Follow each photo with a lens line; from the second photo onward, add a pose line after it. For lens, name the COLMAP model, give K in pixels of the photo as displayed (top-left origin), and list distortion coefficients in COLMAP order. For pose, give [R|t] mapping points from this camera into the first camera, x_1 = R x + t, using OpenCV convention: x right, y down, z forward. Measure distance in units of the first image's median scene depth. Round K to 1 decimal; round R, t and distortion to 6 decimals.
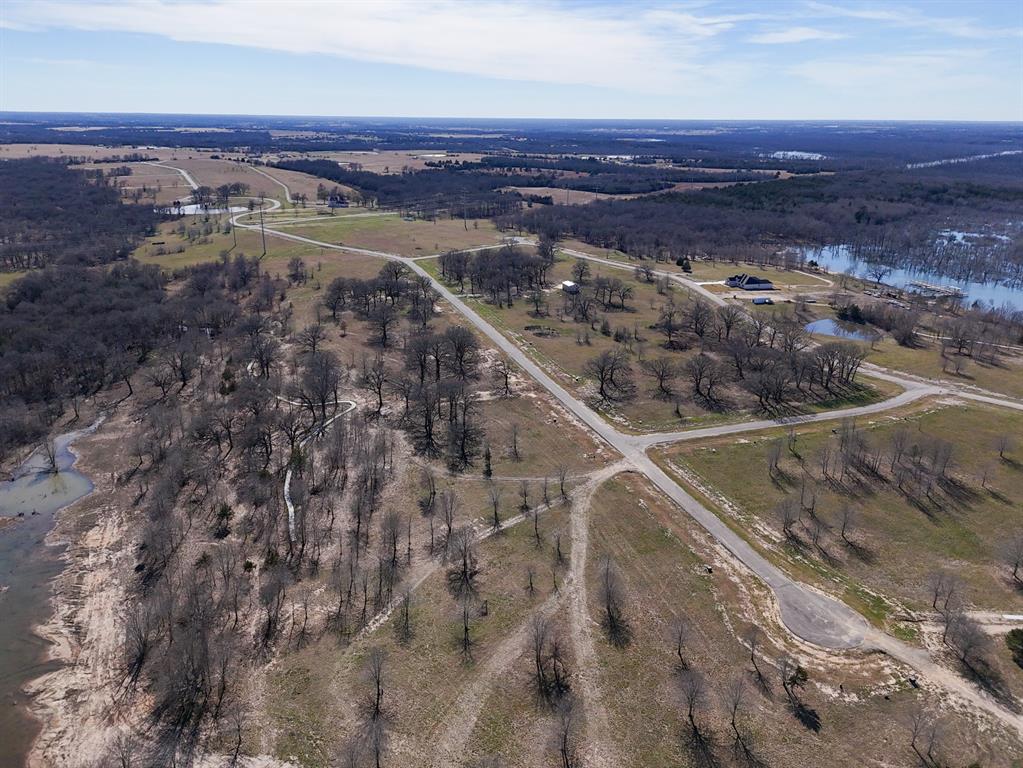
lens RADIAL K [[750.5, 0, 512.4], [0, 750.5, 387.7], [0, 0, 1]] dist [0.058939, -0.051626]
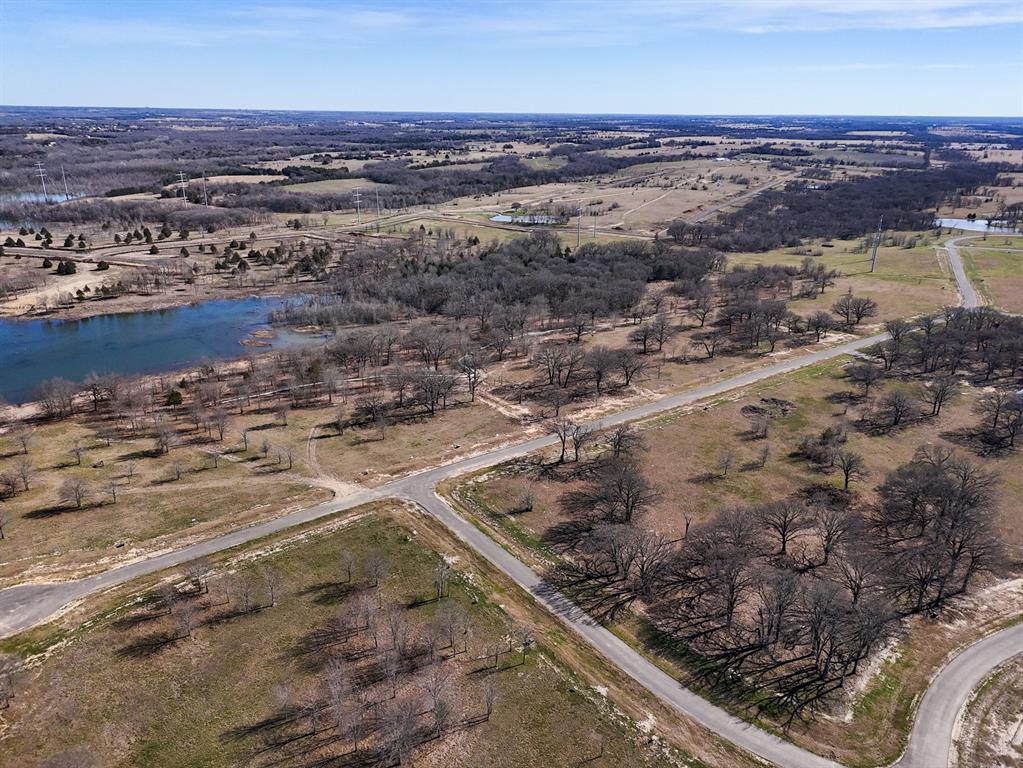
lens RADIAL K [[750.5, 0, 510.7], [0, 750.5, 380.3], [0, 0, 1]] dist [0.058939, -0.051626]
pose [[0.296870, 0.316492, -0.900944, 0.841787], [-0.331499, 0.918960, 0.213589, -0.238131], [0.895532, 0.235254, 0.377729, 0.678696]]
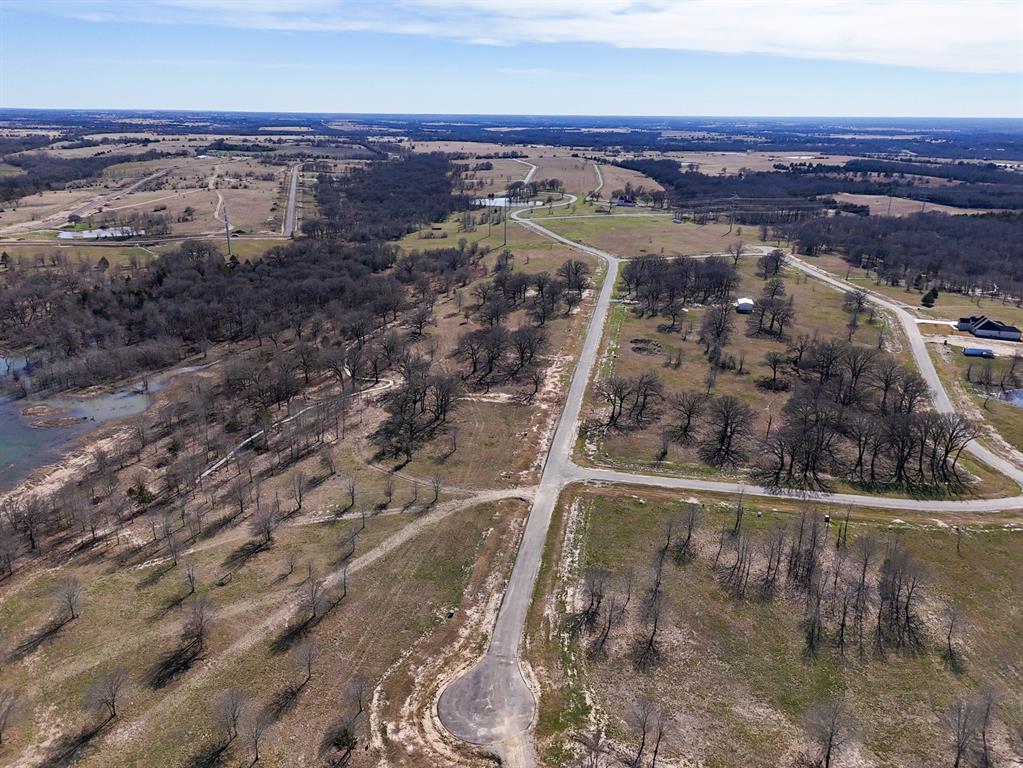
lens RADIAL K [[750.5, 0, 511.0], [0, 750.5, 385.9], [0, 0, 1]] dist [0.058939, -0.051626]
pose [[0.868441, 0.168242, -0.466375, 0.458515], [-0.169590, 0.984725, 0.039439, -0.049151], [0.465886, 0.044843, 0.883708, 0.148646]]
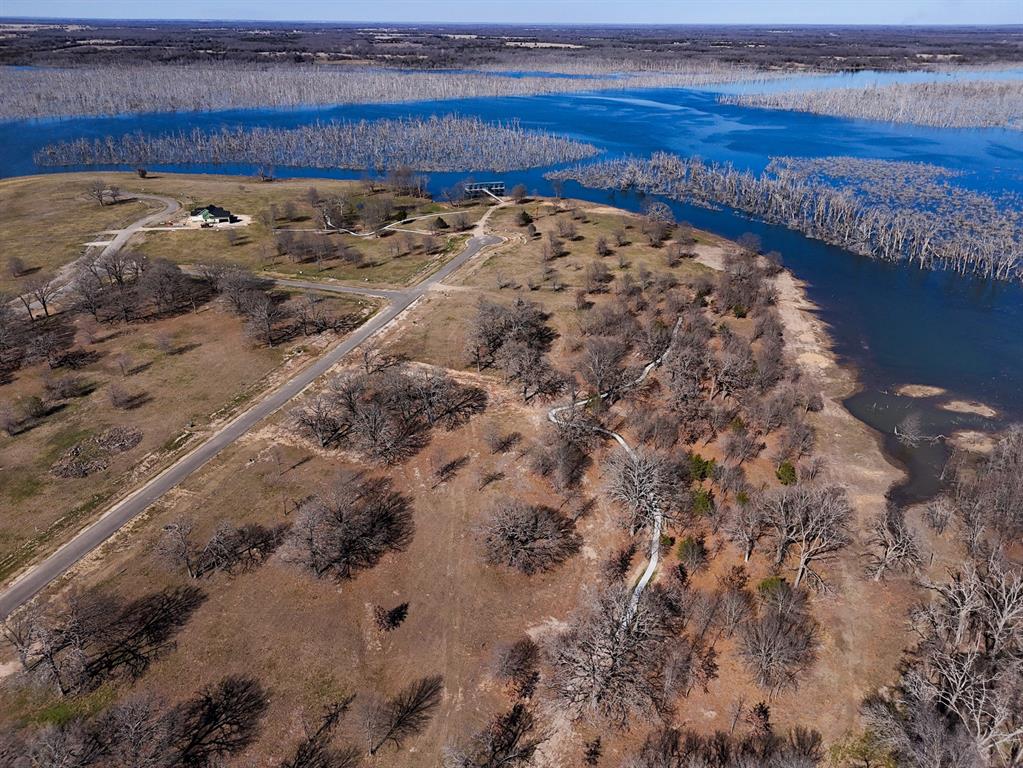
lens RADIAL K [[750.5, 0, 515.9], [0, 750.5, 384.1], [0, 0, 1]] dist [0.058939, -0.051626]
pose [[-0.812500, -0.266203, 0.518633, -0.600881], [0.184047, 0.727017, 0.661493, -0.539148], [-0.553146, 0.632916, -0.541708, 1.496546]]
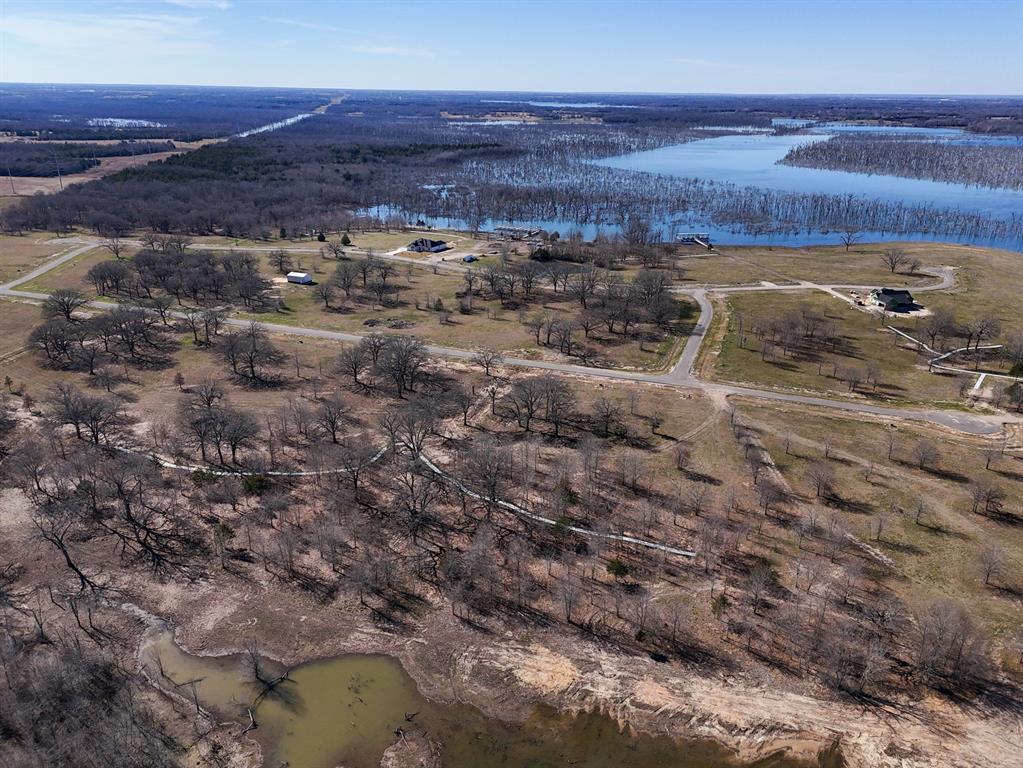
lens RADIAL K [[750.5, 0, 513.9], [0, 750.5, 386.2], [0, 0, 1]] dist [0.058939, -0.051626]
pose [[0.630427, -0.287706, 0.720962, -0.753878], [0.259163, 0.953496, 0.153882, -0.142974], [-0.731708, 0.089835, 0.675673, 0.372844]]
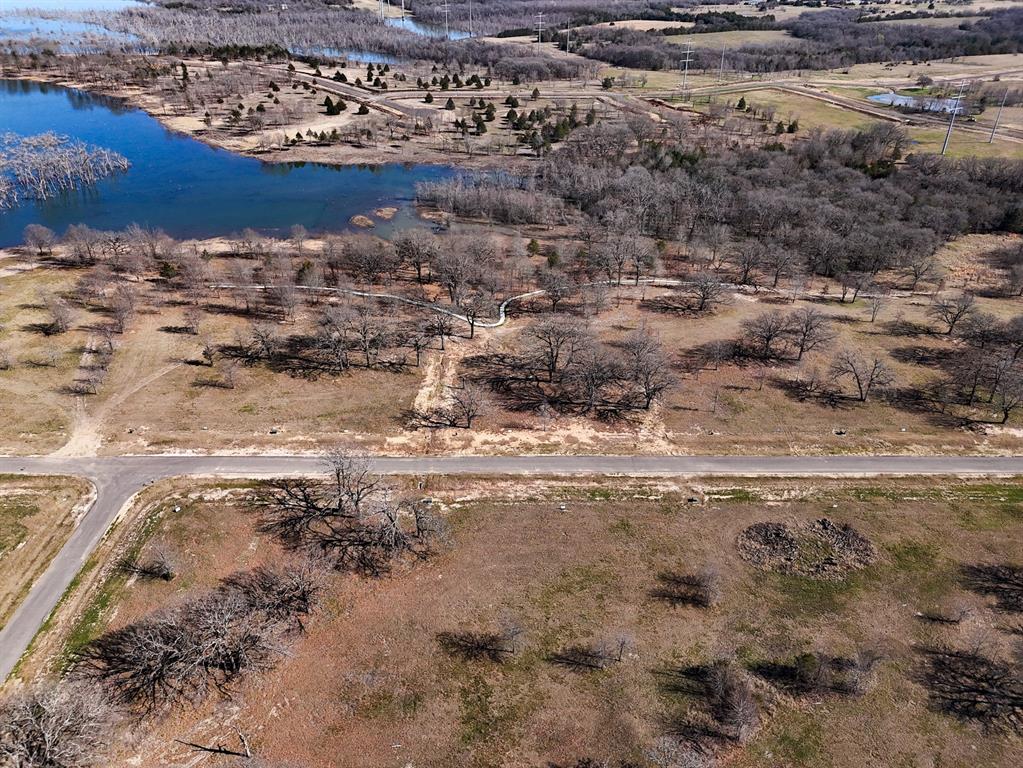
lens RADIAL K [[750.5, 0, 512.7], [0, 750.5, 378.5], [0, 0, 1]] dist [0.058939, -0.051626]
pose [[-0.317403, 0.464481, -0.826748, 0.494641], [-0.335907, 0.760231, 0.556071, -0.410914], [0.886804, 0.454209, -0.085277, 1.184192]]
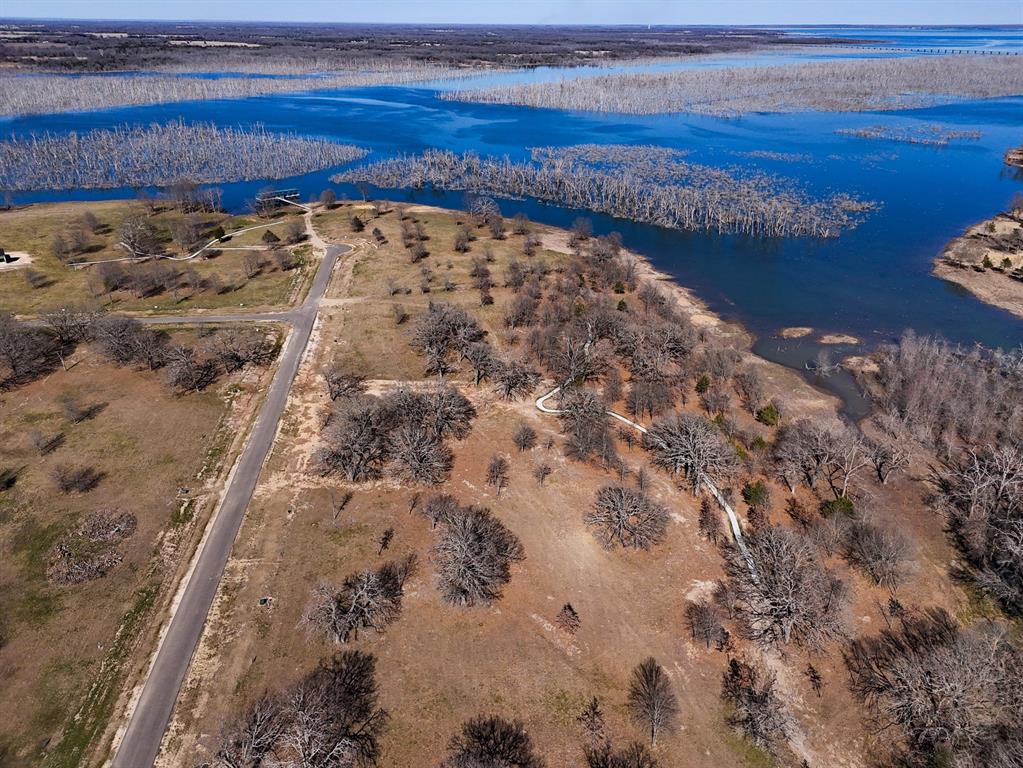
lens RADIAL K [[750.5, 0, 515.7], [0, 750.5, 381.7], [0, 0, 1]] dist [0.058939, -0.051626]
pose [[-0.976023, -0.107279, 0.189393, -0.351912], [0.059356, 0.705956, 0.705764, -0.577614], [-0.209417, 0.700083, -0.682662, 1.609488]]
